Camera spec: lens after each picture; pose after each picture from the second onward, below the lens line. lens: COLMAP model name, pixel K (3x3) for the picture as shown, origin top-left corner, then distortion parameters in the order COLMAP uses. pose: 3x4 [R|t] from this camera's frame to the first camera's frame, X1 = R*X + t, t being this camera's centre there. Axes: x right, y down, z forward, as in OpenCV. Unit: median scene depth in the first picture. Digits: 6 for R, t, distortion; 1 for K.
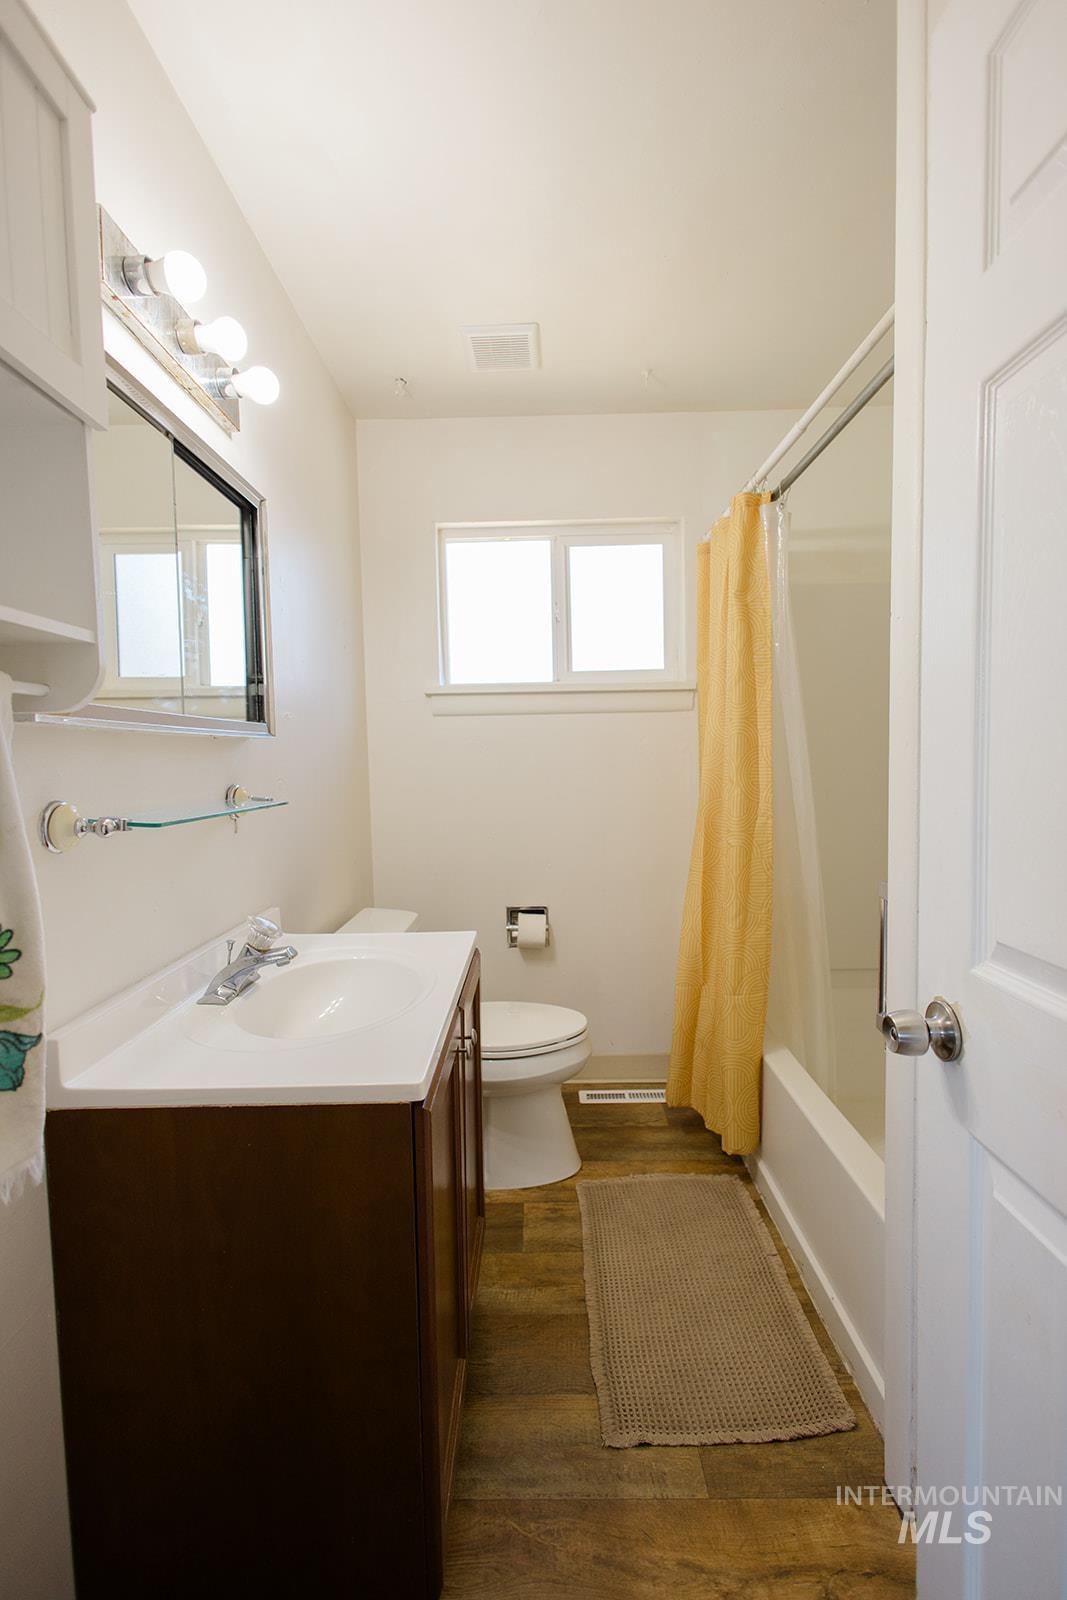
lens RADIAL K [[765.6, 0, 533.5], [0, 765.6, 800.0], [0, 0, 1]] dist [0.004420, 0.000305]
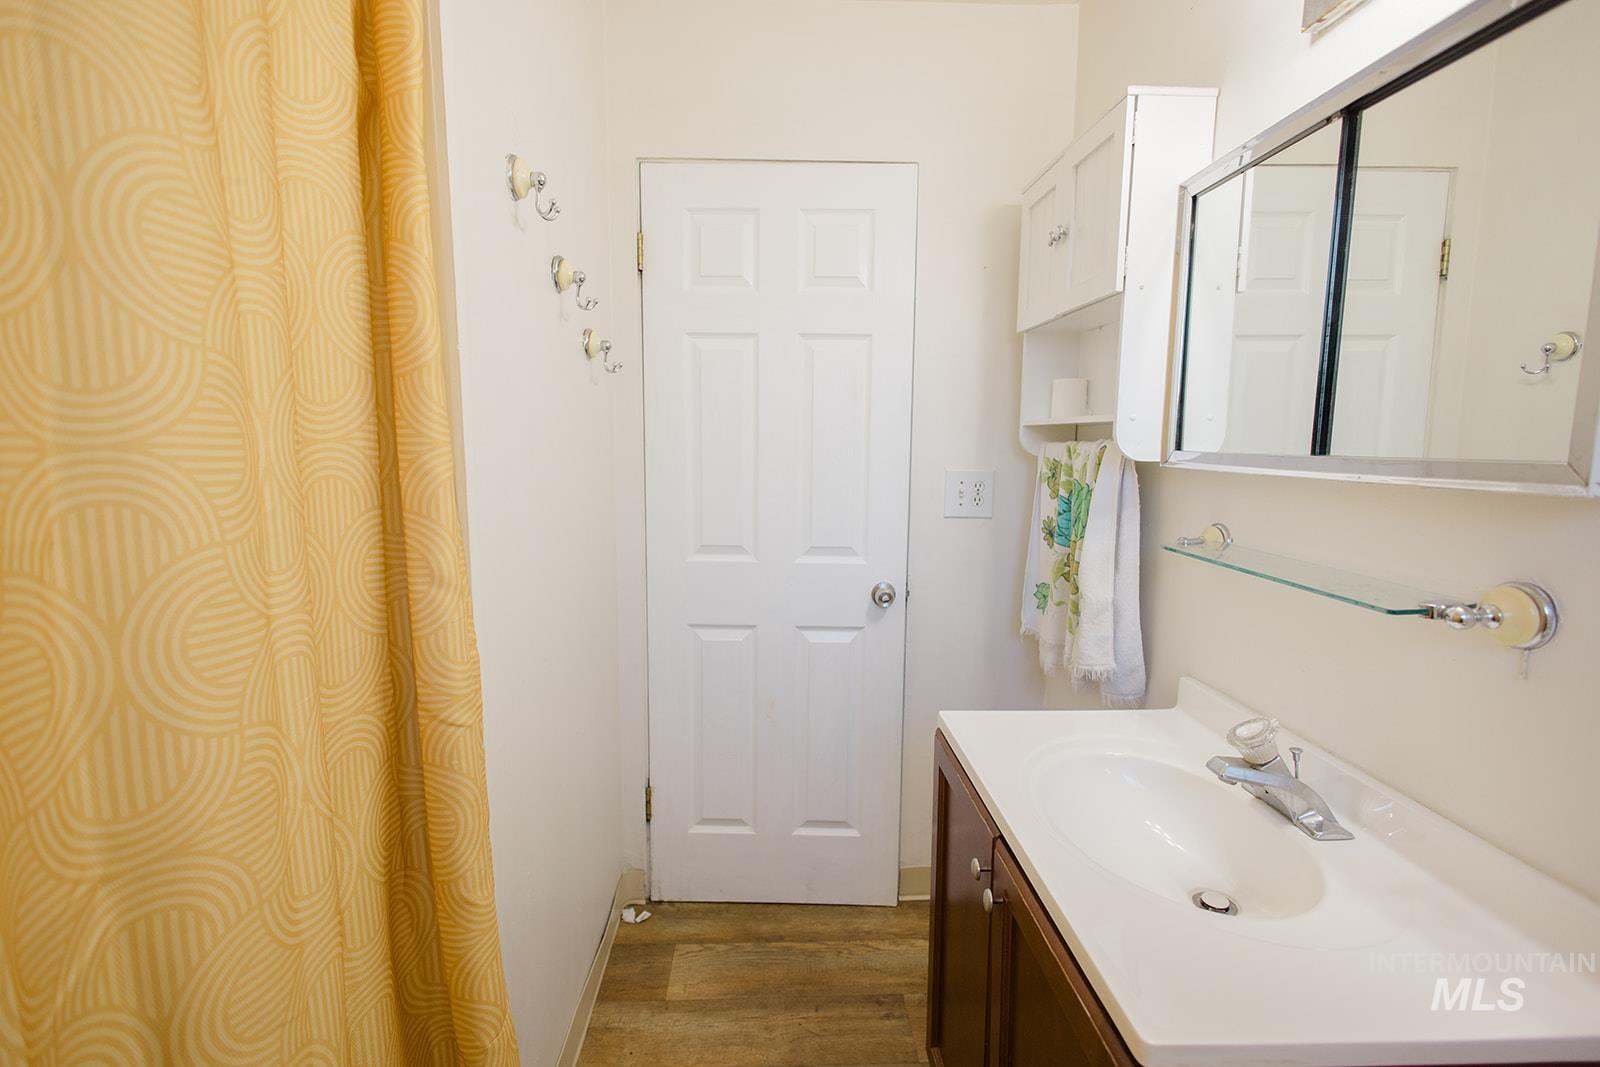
lens RADIAL K [[765.6, 0, 800.0], [0, 765.6, 533.5], [0, 0, 1]] dist [0.004420, 0.000305]
pose [[-0.998763, 0.030598, -0.039189, 0.119335], [0.023041, 0.983301, 0.180522, -0.182605], [0.044059, 0.179396, -0.982790, 1.801893]]
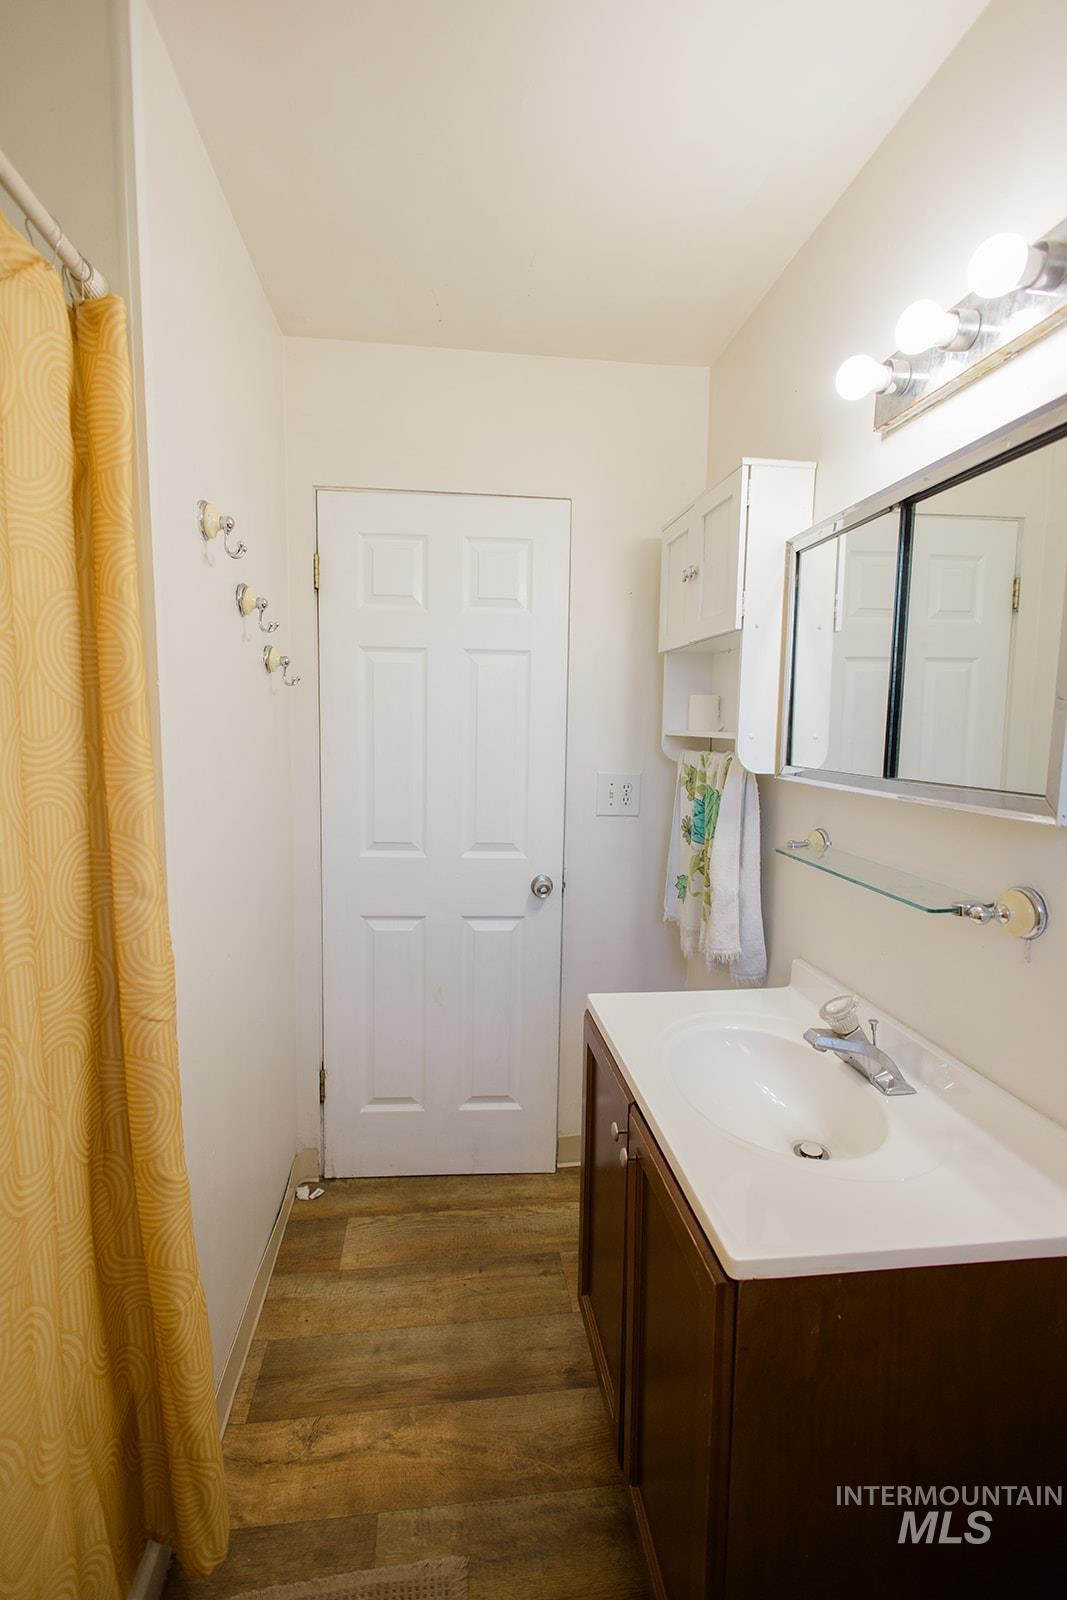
lens RADIAL K [[741.7, 0, 533.5], [0, 741.7, 800.0], [0, 0, 1]] dist [0.002750, -0.000247]
pose [[-0.991362, 0.030727, -0.127502, 0.116101], [0.010022, 0.987073, 0.159955, -0.231097], [0.130769, 0.157295, -0.978855, 1.890125]]
